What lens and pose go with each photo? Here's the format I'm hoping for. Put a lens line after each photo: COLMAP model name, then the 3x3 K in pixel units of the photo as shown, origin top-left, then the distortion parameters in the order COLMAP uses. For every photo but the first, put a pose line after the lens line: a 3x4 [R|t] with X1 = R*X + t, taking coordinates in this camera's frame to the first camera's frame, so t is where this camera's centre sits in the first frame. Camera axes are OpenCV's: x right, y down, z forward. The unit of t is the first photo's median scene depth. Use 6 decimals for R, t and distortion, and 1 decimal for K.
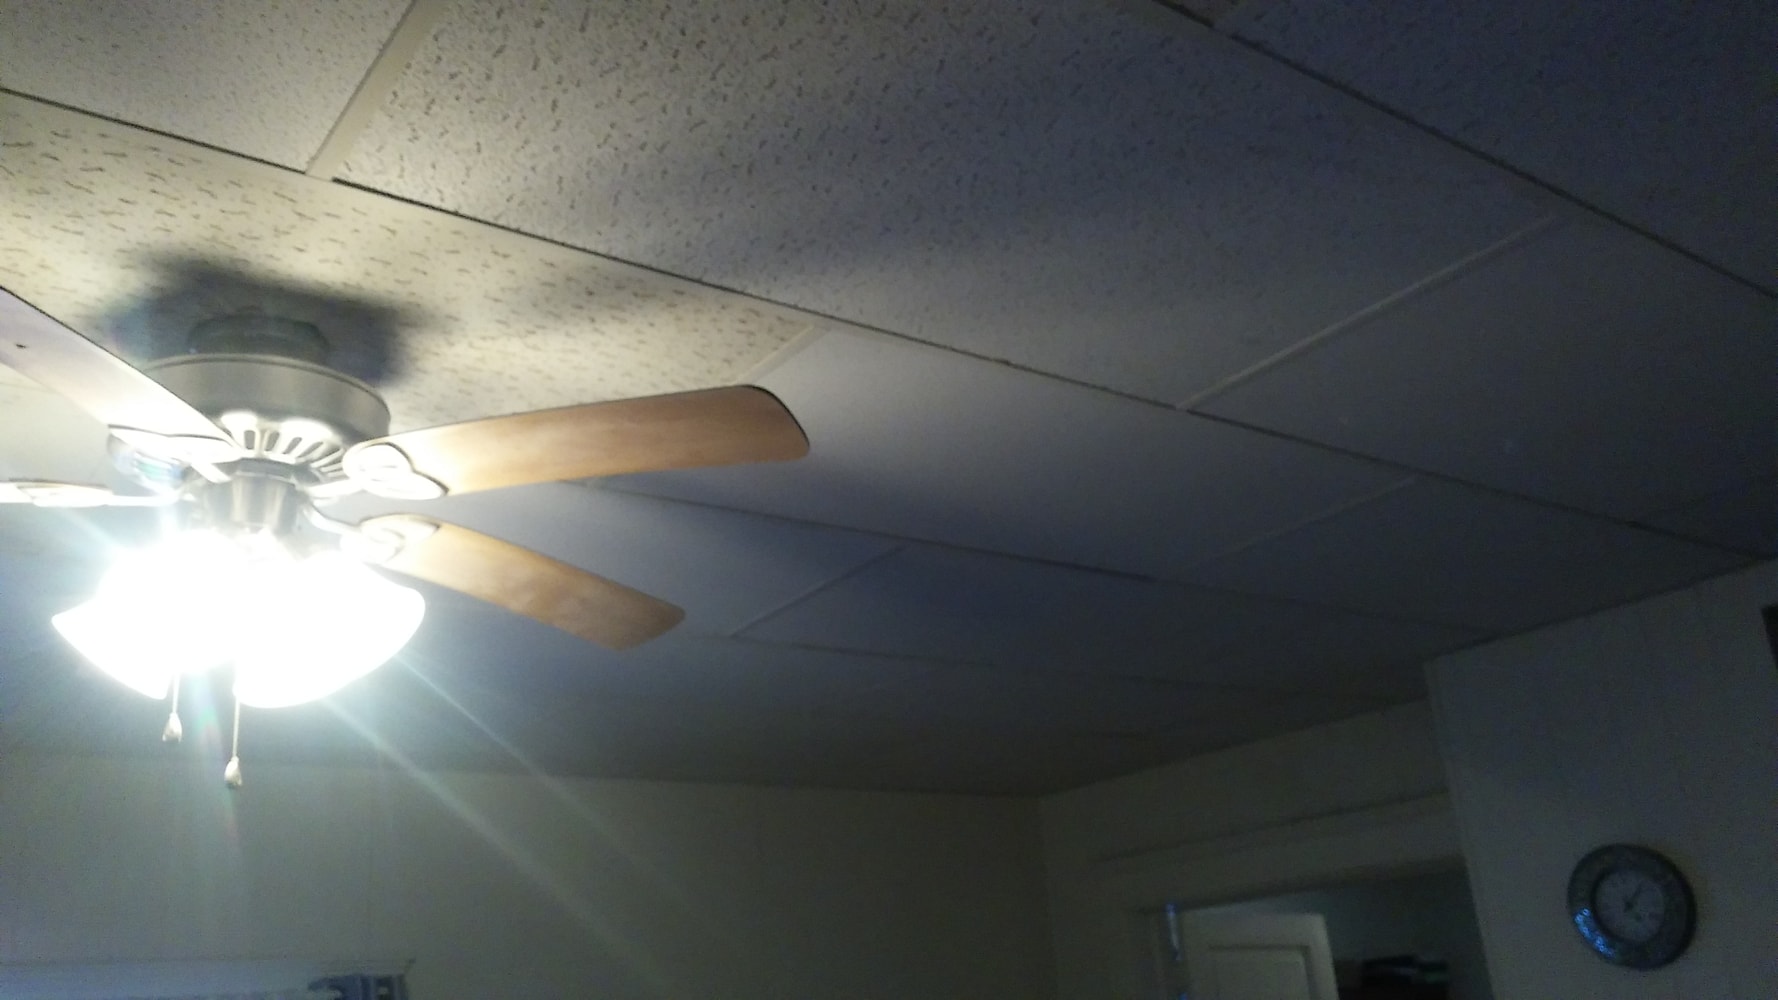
lens RADIAL K [[1555.9, 0, 889.0], [0, 1555.9, 500.0], [0, 0, 1]] dist [-0.004185, 0.015650]
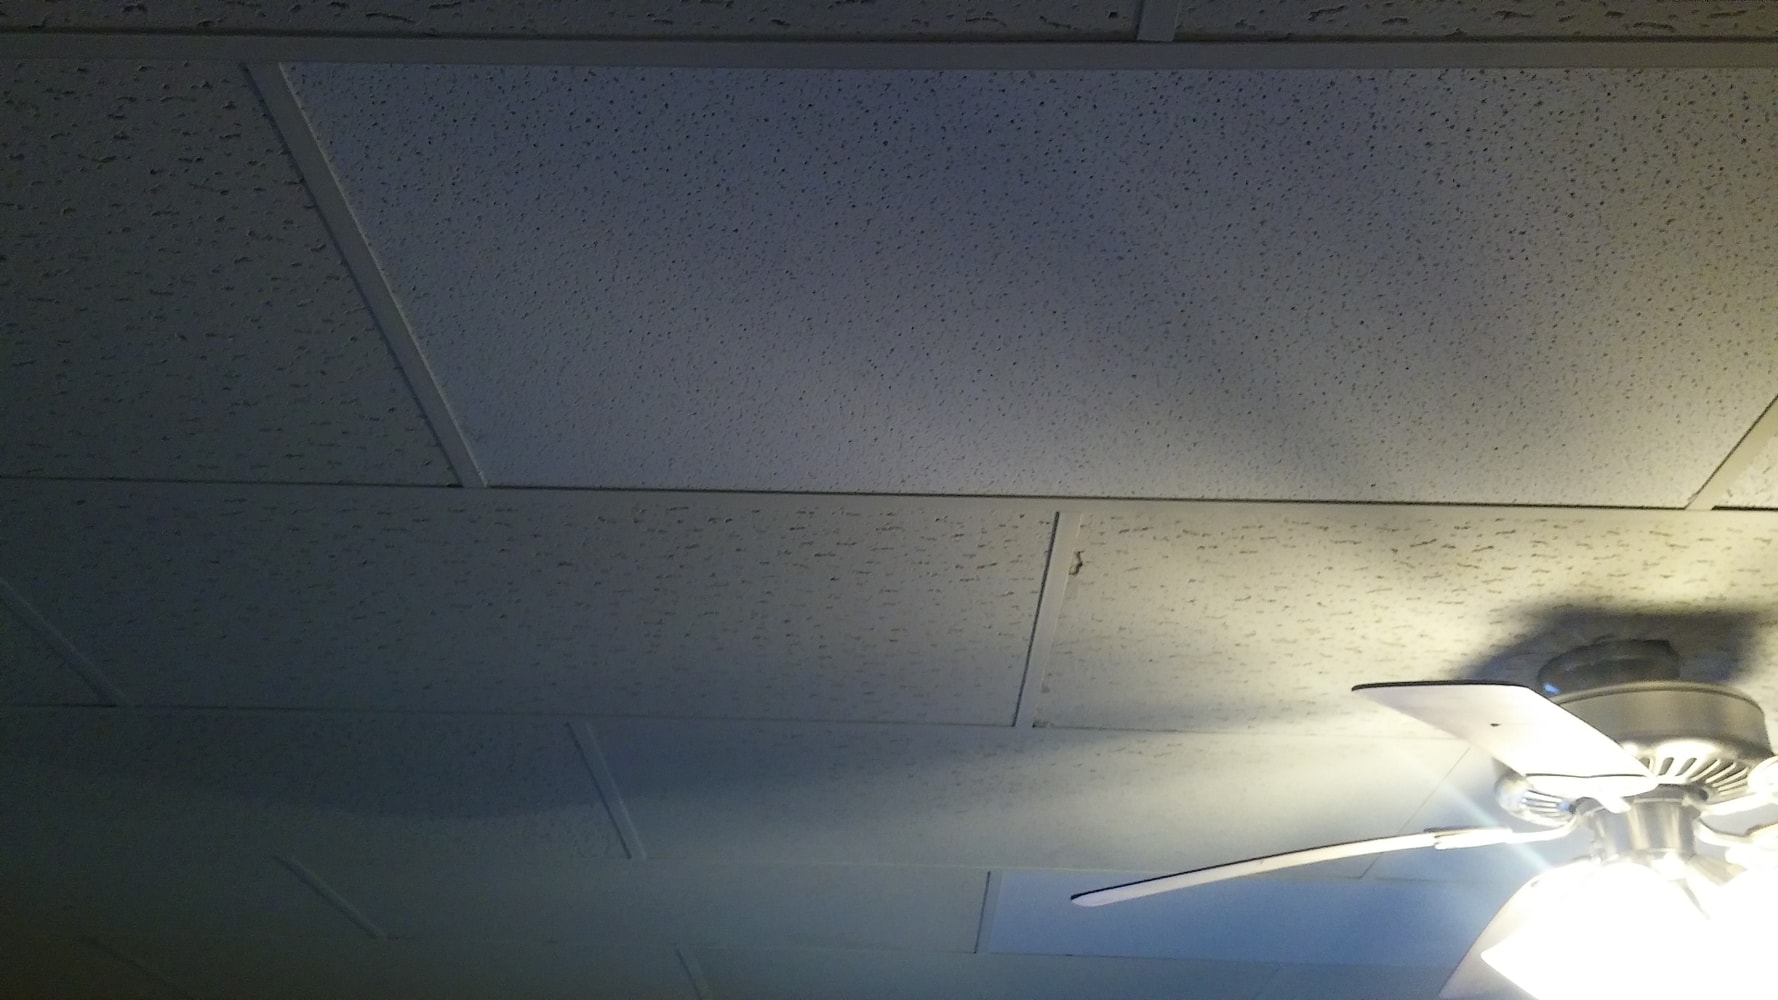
lens RADIAL K [[1555.9, 0, 889.0], [0, 1555.9, 500.0], [0, 0, 1]] dist [-0.004185, 0.015650]
pose [[0.747496, -0.230083, -0.623147, -0.113752], [0.117988, 0.969169, -0.216311, -0.049611], [0.653704, 0.088167, 0.751597, -0.110071]]
